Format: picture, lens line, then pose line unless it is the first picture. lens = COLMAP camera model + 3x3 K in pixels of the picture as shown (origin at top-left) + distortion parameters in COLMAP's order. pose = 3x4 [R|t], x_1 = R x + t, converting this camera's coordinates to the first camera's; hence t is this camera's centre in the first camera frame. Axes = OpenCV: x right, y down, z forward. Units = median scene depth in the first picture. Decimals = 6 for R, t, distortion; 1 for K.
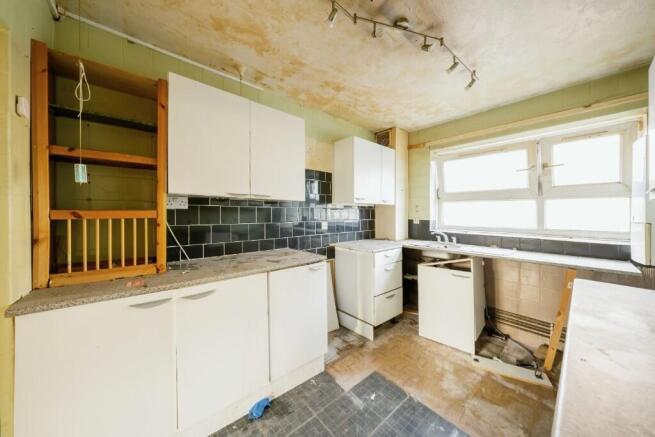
lens RADIAL K [[215.2, 0, 312.5], [0, 215.2, 215.3], [0, 0, 1]] dist [-0.000009, 0.000003]
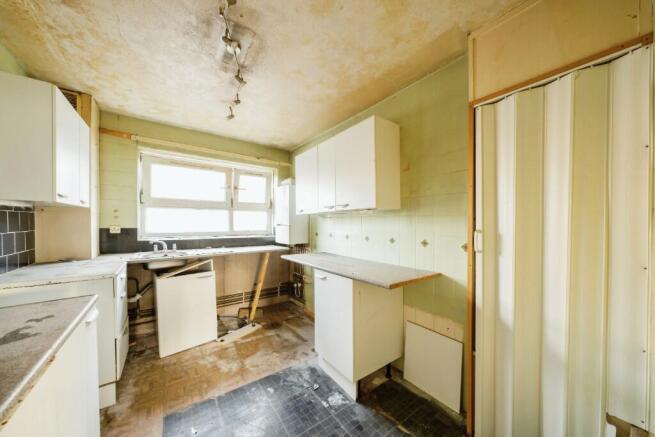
lens RADIAL K [[223.6, 0, 330.1], [0, 223.6, 221.4], [0, 0, 1]] dist [-0.000437, -0.000041]
pose [[0.068418, -0.005604, 0.997641, -0.381764], [0.003383, 0.999980, 0.005385, -0.007386], [-0.997651, 0.003007, 0.068435, 0.248145]]
